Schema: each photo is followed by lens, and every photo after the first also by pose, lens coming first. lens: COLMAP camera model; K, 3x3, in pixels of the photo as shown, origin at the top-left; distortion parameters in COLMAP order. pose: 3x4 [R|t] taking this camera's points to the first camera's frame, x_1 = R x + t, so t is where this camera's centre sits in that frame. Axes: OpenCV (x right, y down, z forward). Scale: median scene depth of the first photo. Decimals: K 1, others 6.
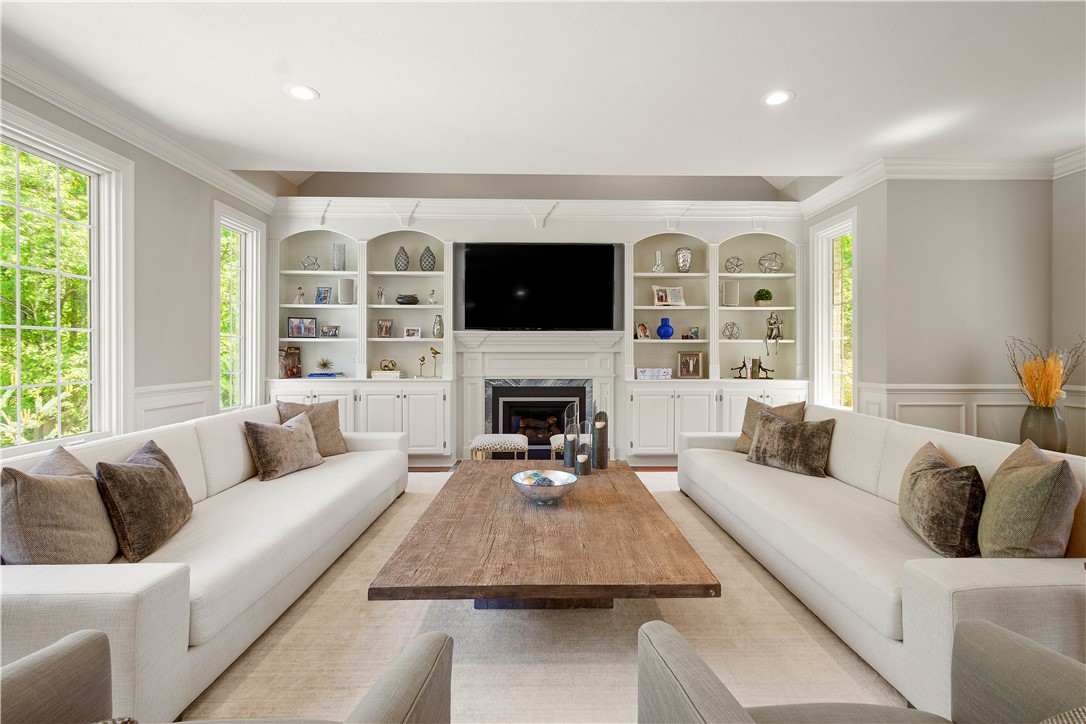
lens RADIAL K [[476.9, 0, 544.9], [0, 476.9, 356.2], [0, 0, 1]] dist [0.001318, 0.001330]
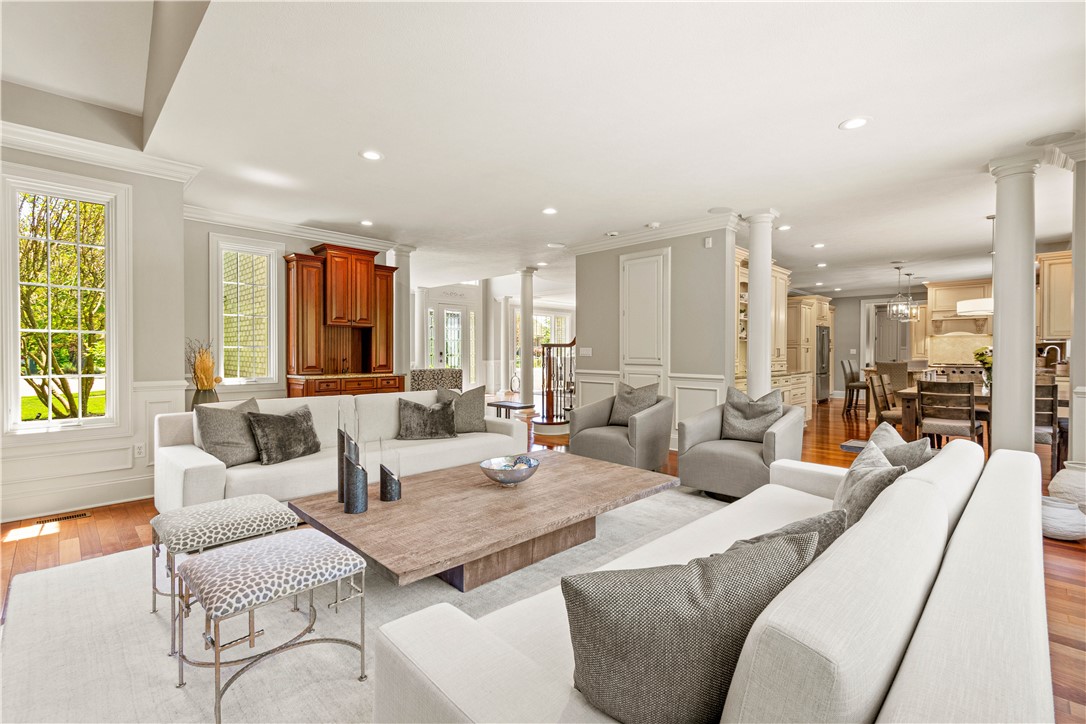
lens RADIAL K [[476.9, 0, 544.9], [0, 476.9, 356.2], [0, 0, 1]] dist [0.001318, 0.001330]
pose [[-0.695822, -0.010084, 0.718143, -0.889920], [-0.000541, 0.999908, 0.013517, -0.009909], [-0.718214, 0.009017, -0.695764, 1.781224]]
